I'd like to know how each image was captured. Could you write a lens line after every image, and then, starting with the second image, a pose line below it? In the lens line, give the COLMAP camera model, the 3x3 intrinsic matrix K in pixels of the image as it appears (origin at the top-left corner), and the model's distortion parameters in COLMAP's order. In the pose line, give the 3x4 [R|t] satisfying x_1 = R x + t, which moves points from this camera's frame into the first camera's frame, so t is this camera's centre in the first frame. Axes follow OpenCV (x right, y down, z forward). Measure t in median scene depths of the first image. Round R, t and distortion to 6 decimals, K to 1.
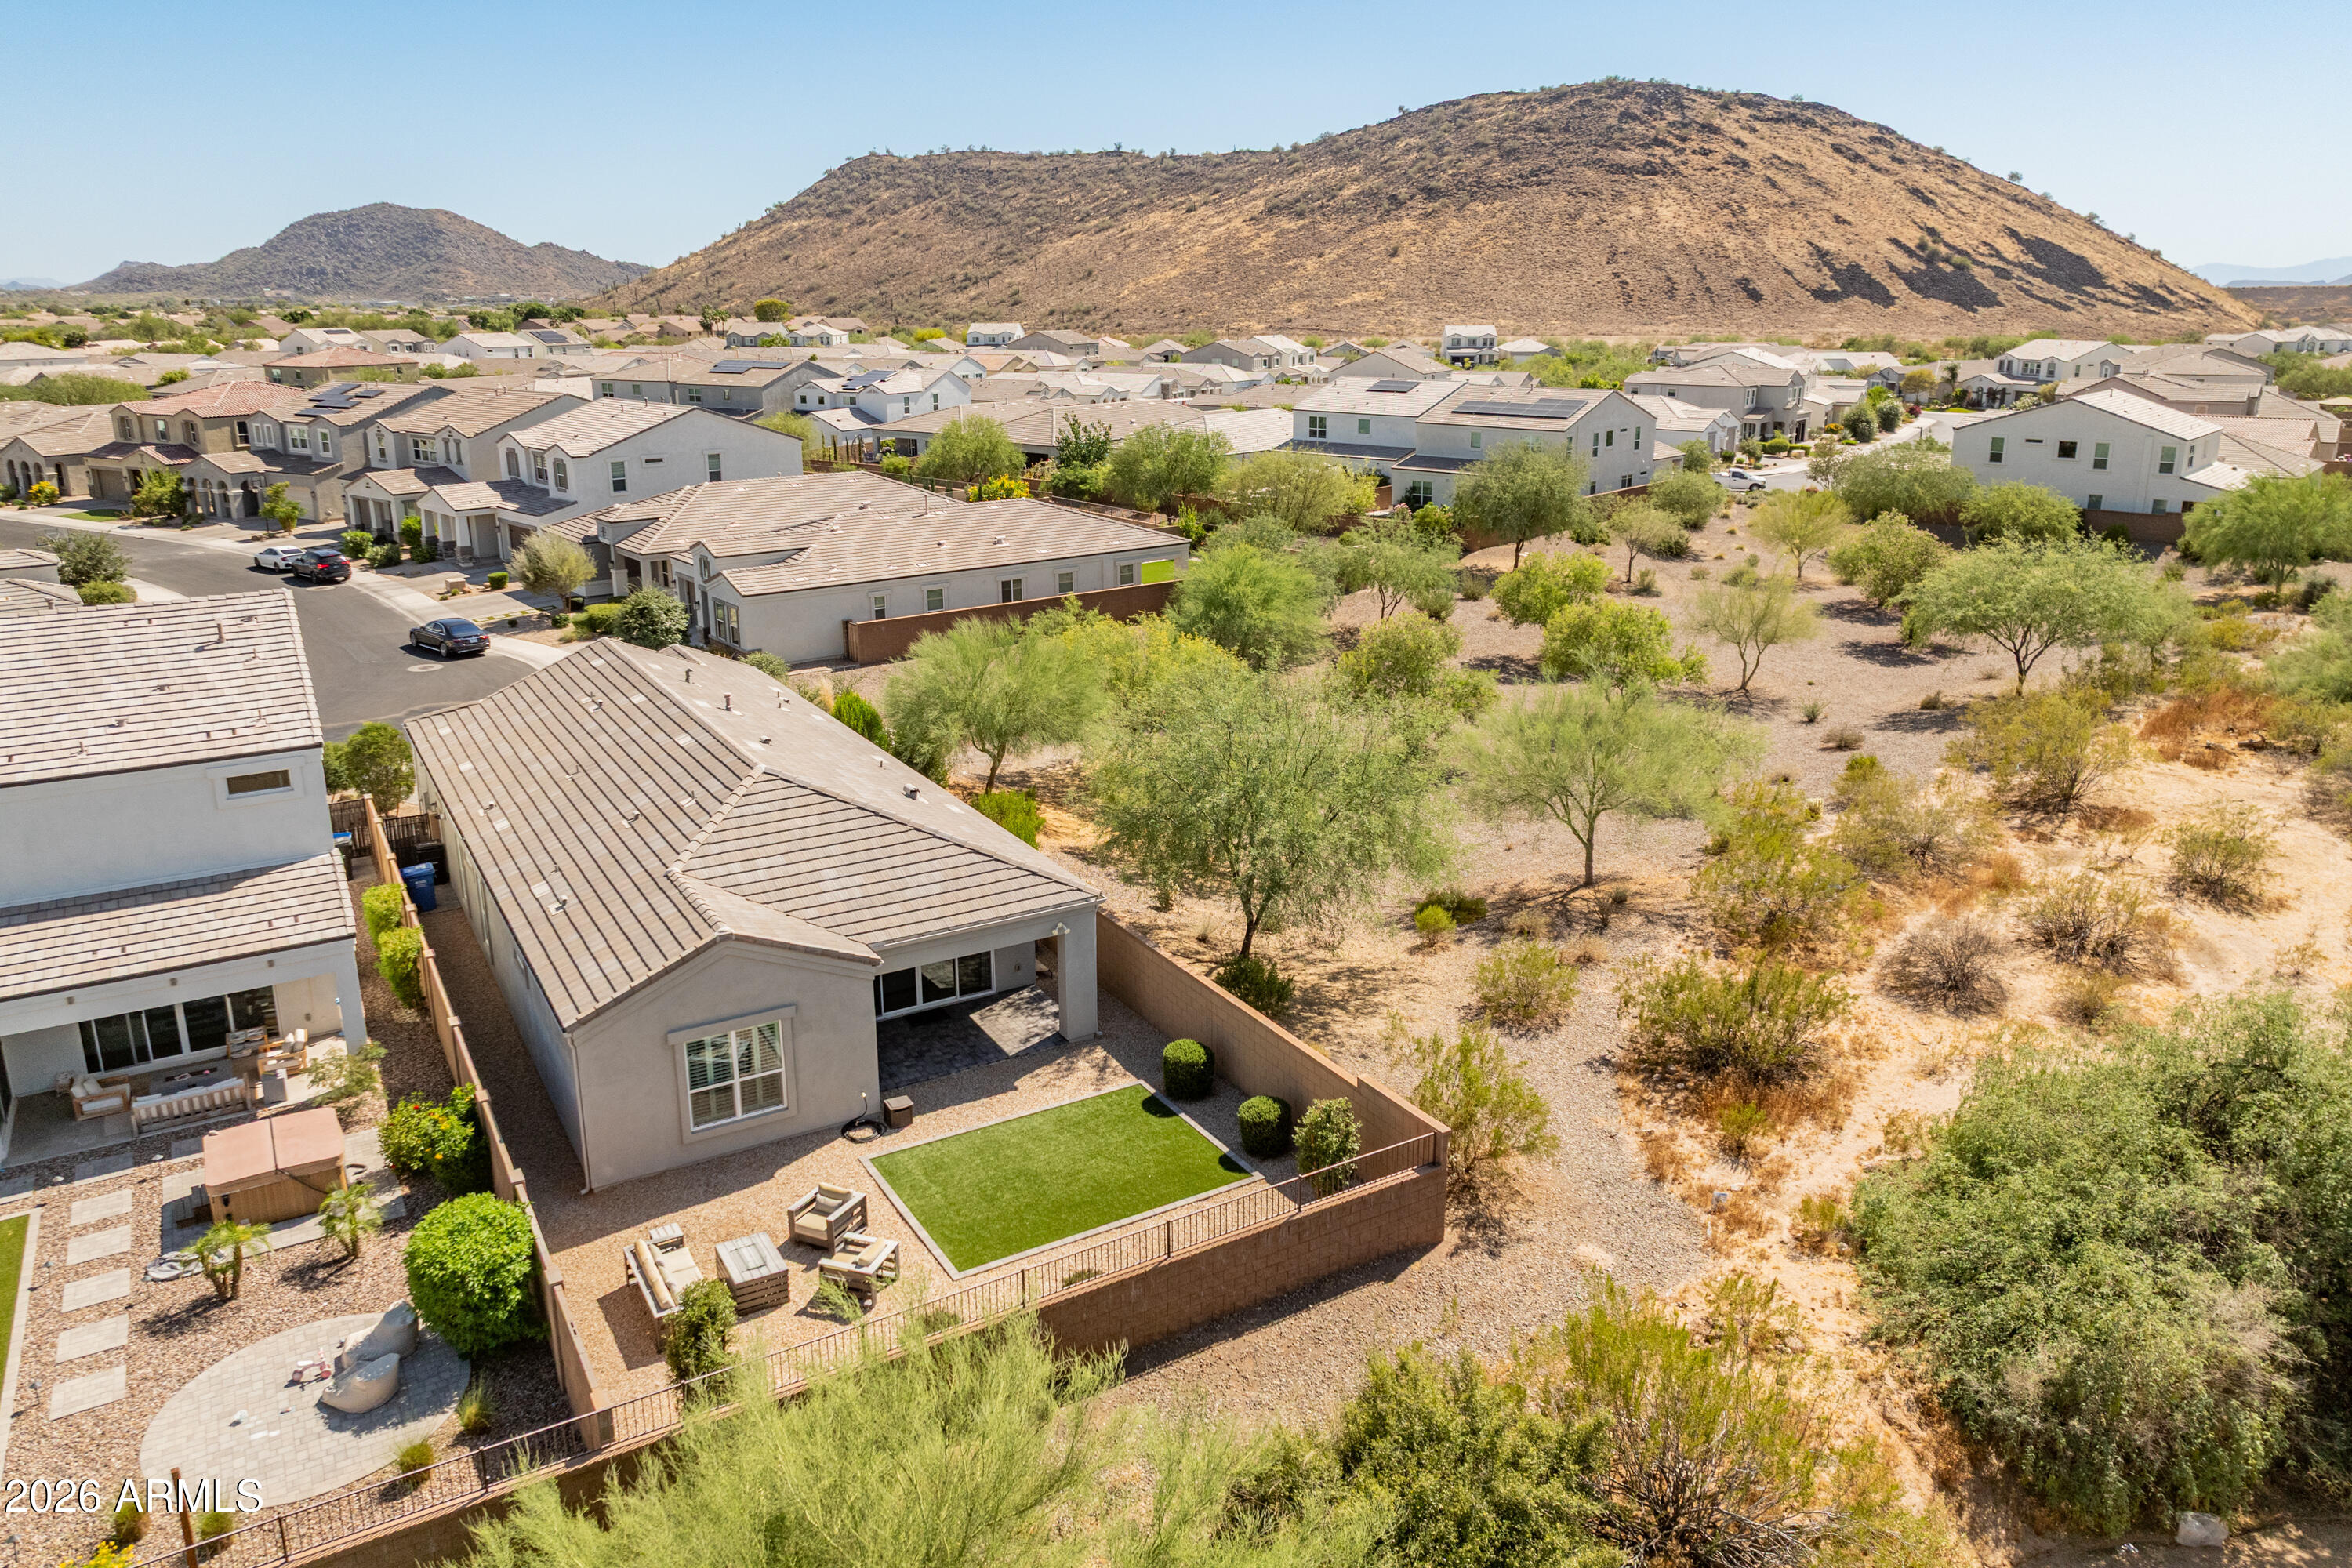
lens RADIAL K [[1616.3, 0, 1192.6], [0, 1616.3, 777.9], [0, 0, 1]] dist [-0.002375, 0.003468]
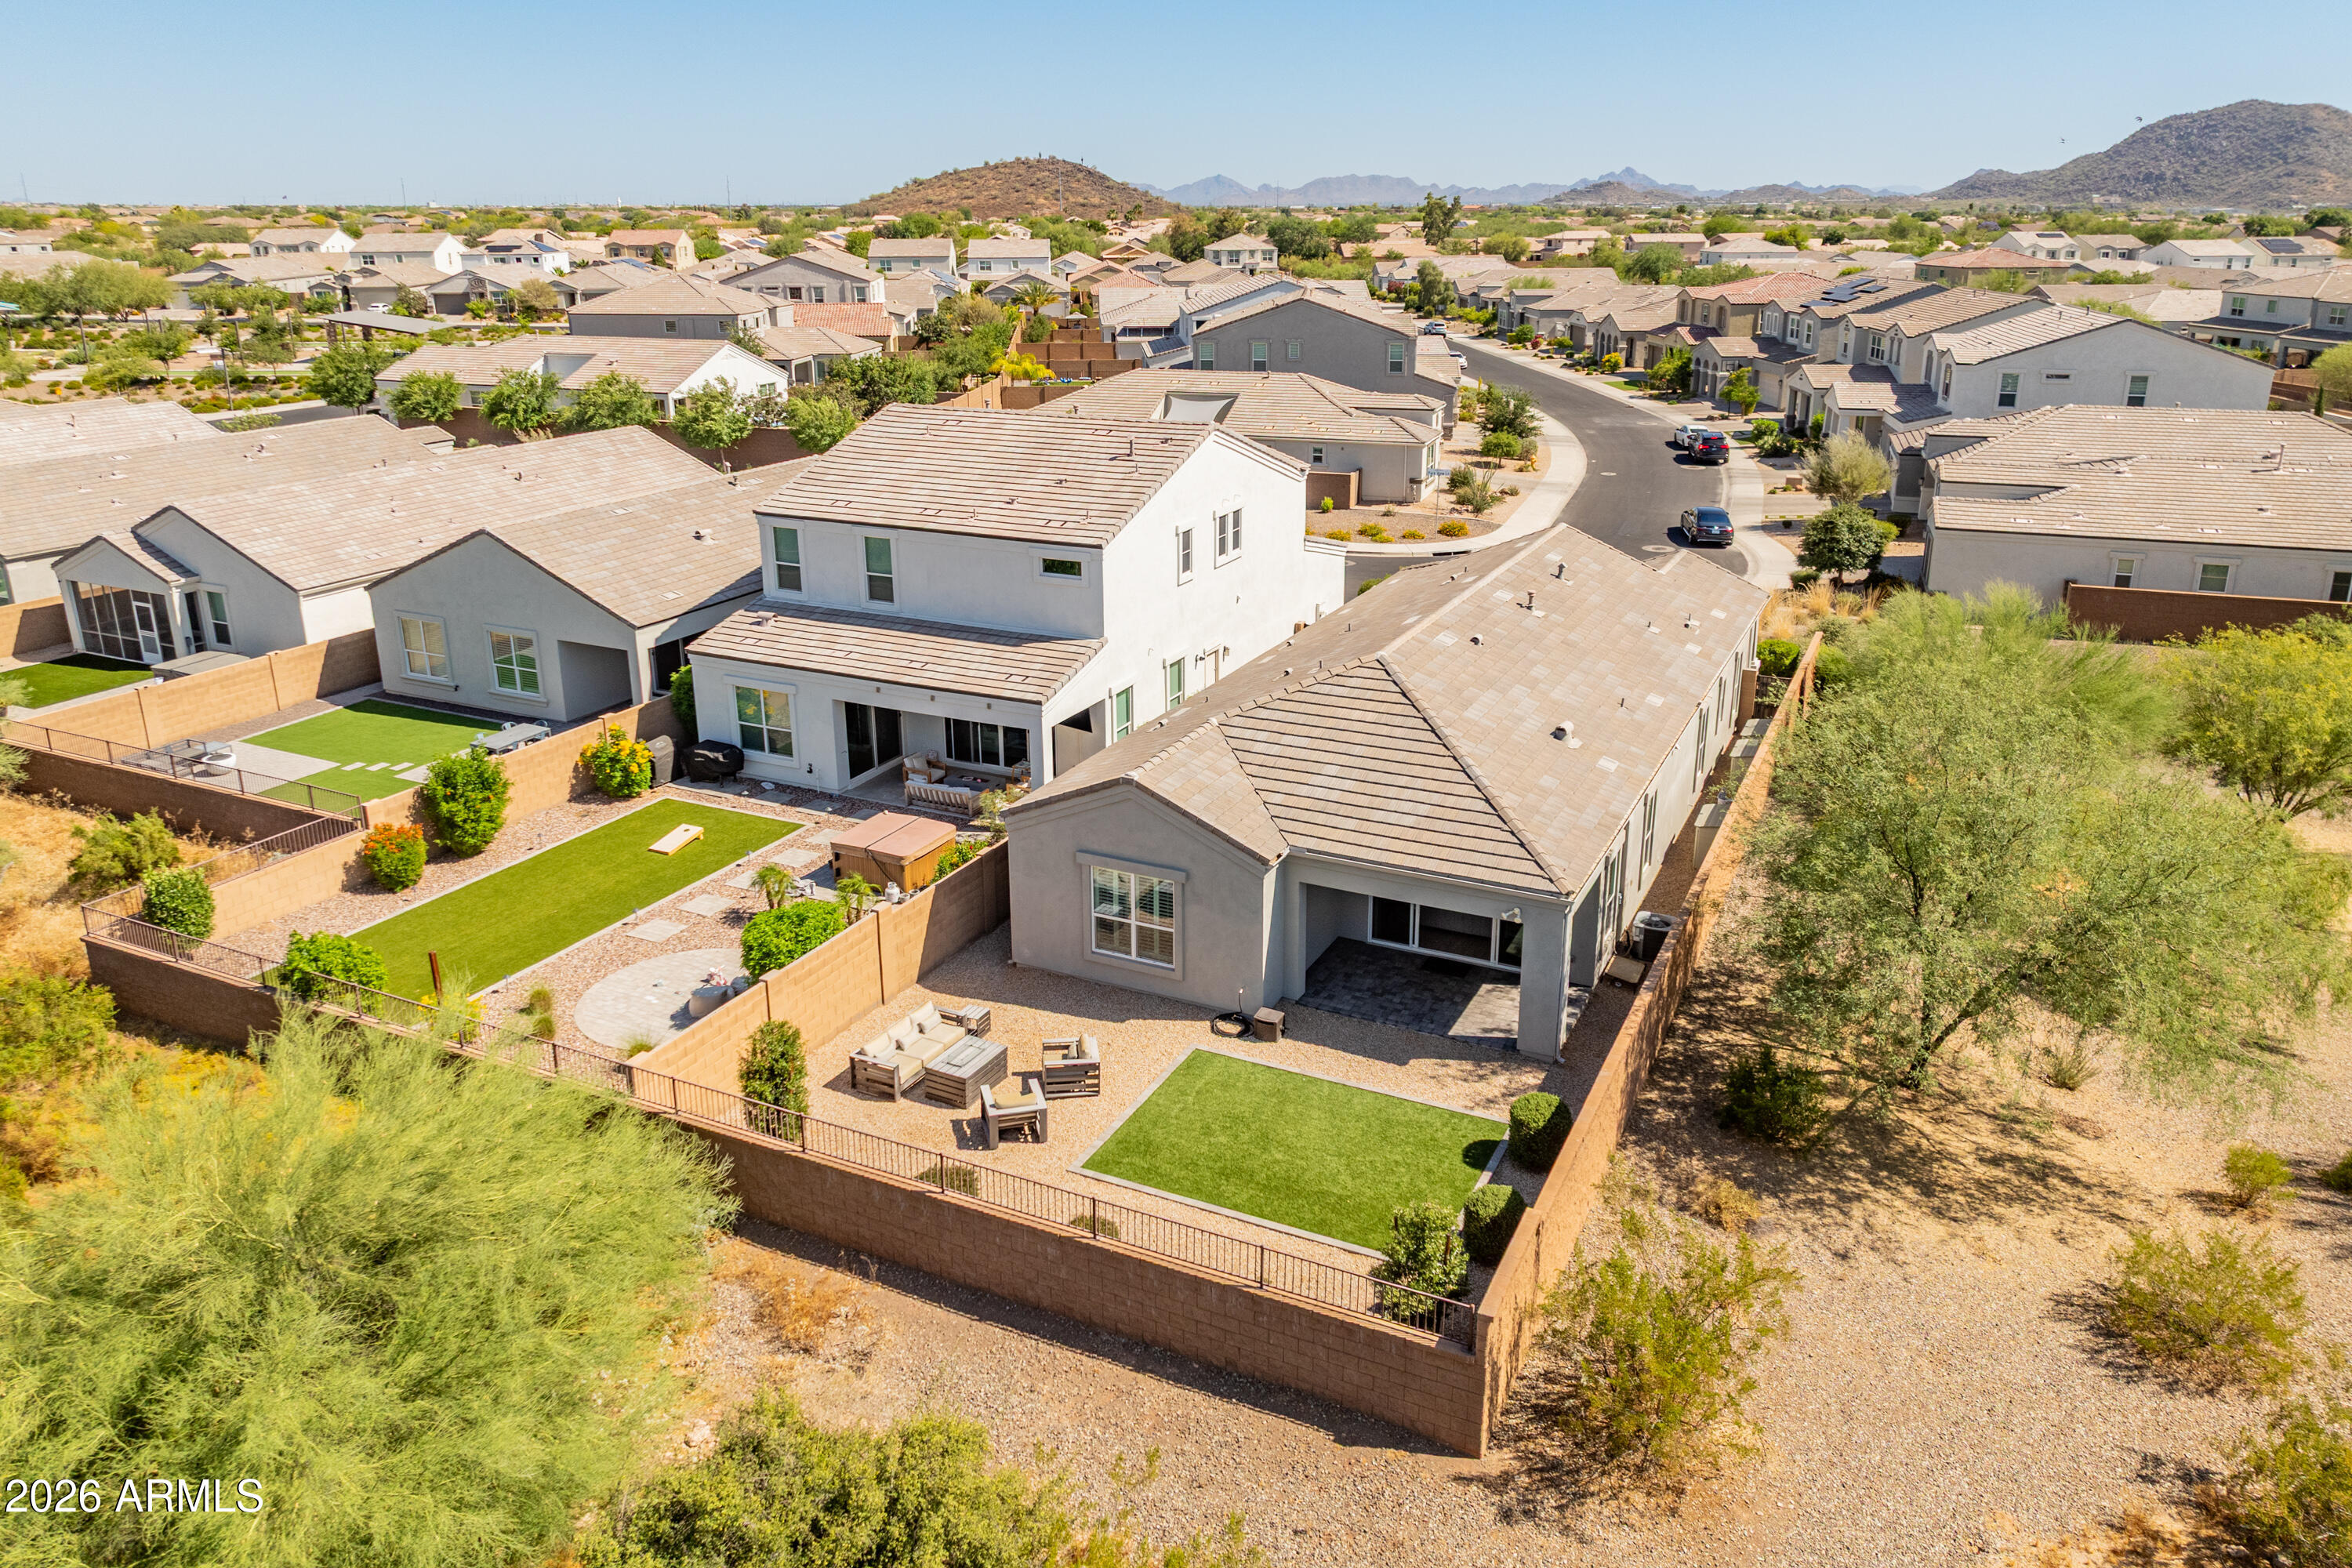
lens RADIAL K [[1616.3, 0, 1192.6], [0, 1616.3, 777.9], [0, 0, 1]] dist [-0.002375, 0.003468]
pose [[0.546896, 0.283666, -0.787679, 0.476224], [-0.242438, 0.954197, 0.175305, -0.082295], [0.801329, 0.095090, 0.590618, 0.374840]]
